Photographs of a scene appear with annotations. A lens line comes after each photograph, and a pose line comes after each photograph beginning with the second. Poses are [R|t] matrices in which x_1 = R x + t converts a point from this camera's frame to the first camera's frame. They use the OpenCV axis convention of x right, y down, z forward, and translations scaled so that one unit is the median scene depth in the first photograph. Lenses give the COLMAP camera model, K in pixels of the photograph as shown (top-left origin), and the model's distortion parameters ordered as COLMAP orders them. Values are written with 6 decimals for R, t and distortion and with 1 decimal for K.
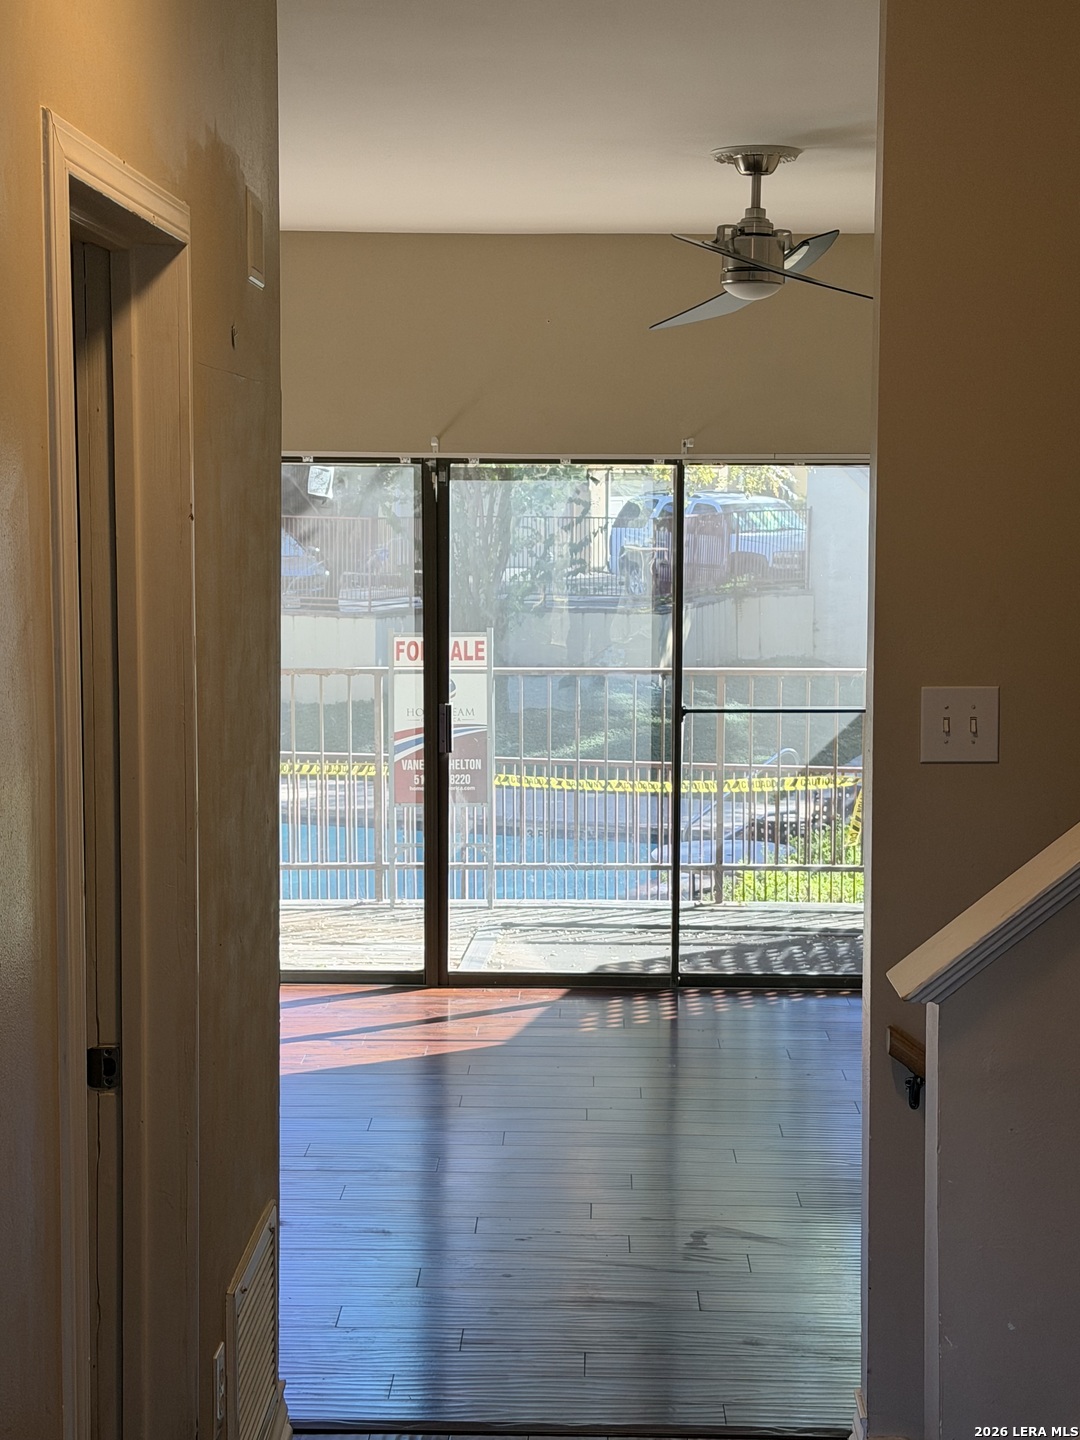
lens RADIAL K [[2438.6, 0, 539.7], [0, 2438.6, 720.3], [0, 0, 1]] dist [0.001522, 0.000000]
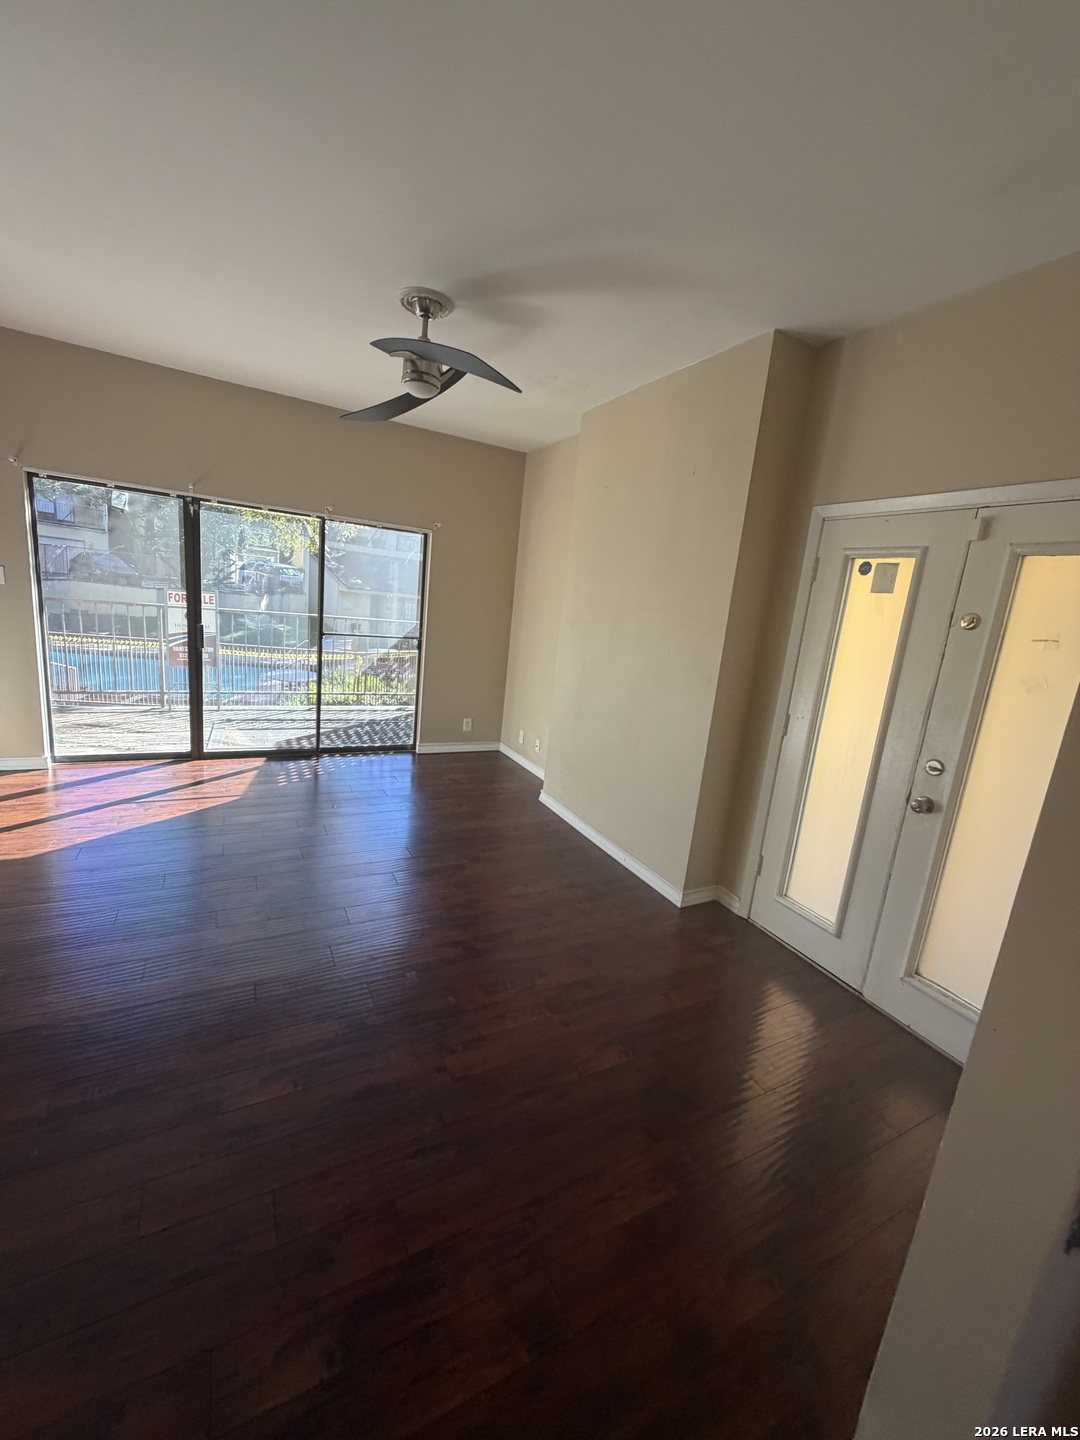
lens RADIAL K [[571.9, 0, 541.9], [0, 571.9, 718.0], [0, 0, 1]] dist [0.002233, 0.000403]
pose [[0.866873, -0.017329, 0.498228, -0.030240], [-0.054813, 0.990023, 0.129805, -0.006620], [-0.495507, -0.139834, 0.857275, 0.431483]]
